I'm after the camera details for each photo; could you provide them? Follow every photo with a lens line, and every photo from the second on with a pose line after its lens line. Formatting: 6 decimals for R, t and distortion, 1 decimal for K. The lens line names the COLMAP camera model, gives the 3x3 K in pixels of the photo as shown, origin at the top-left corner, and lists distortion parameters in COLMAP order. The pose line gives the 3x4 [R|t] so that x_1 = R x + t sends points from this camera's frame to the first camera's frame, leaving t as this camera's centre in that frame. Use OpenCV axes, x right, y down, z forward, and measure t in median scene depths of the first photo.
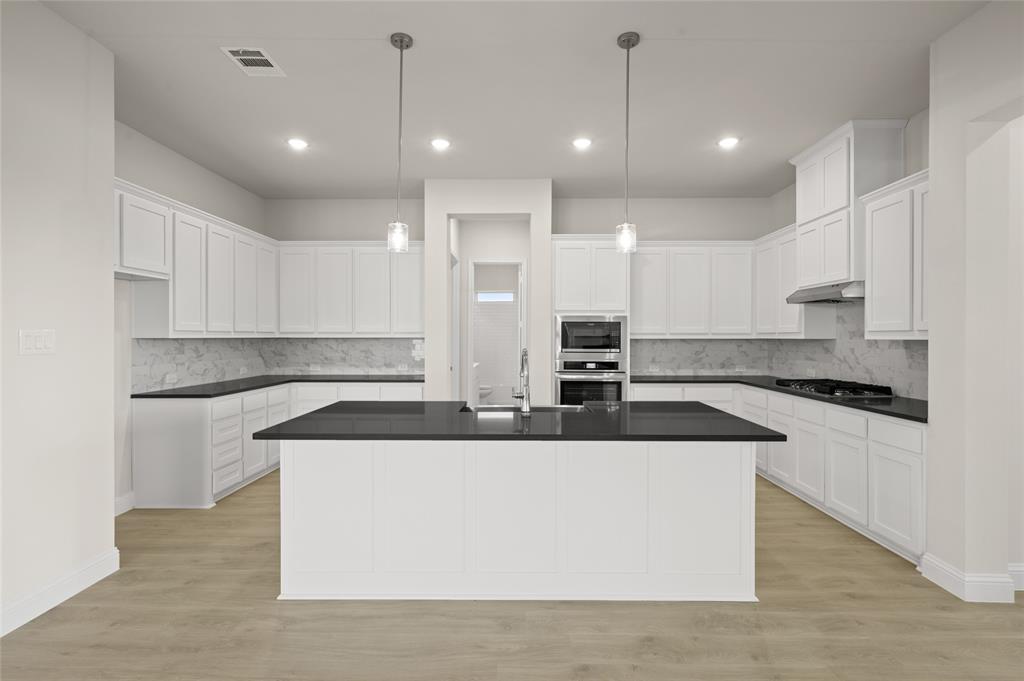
lens RADIAL K [[470.7, 0, 511.6], [0, 470.7, 338.6], [0, 0, 1]] dist [-0.002136, 0.000559]
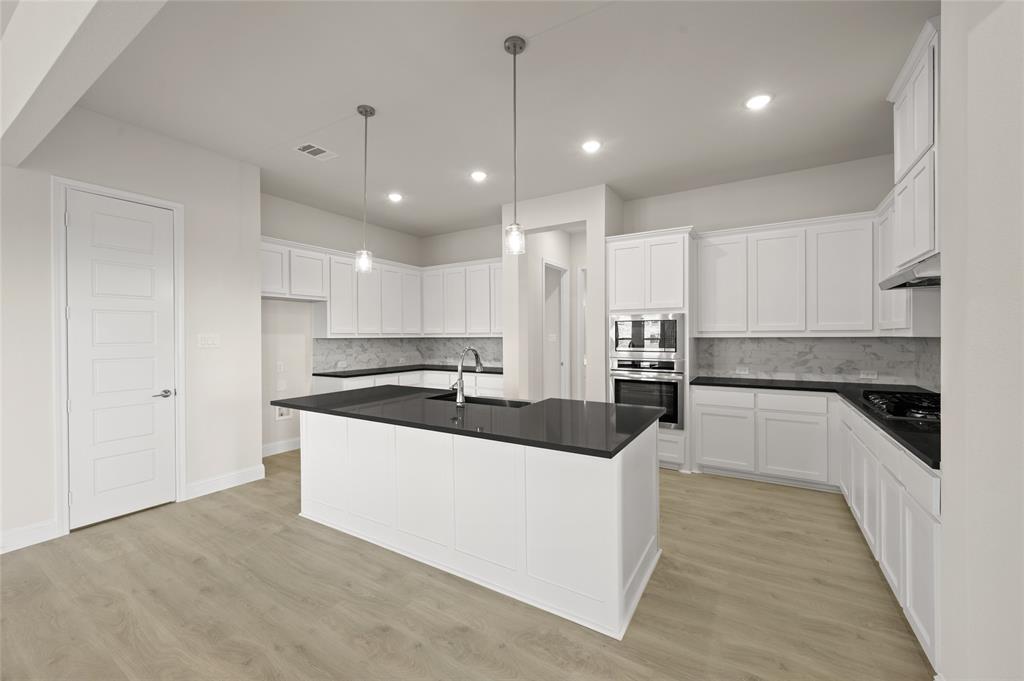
lens RADIAL K [[404.5, 0, 511.4], [0, 404.5, 338.6], [0, 0, 1]] dist [-0.001977, -0.000047]
pose [[0.857955, -0.001767, -0.513722, 0.412349], [0.003409, 0.999992, 0.002254, -0.000373], [0.513714, -0.003685, 0.857954, 0.144841]]
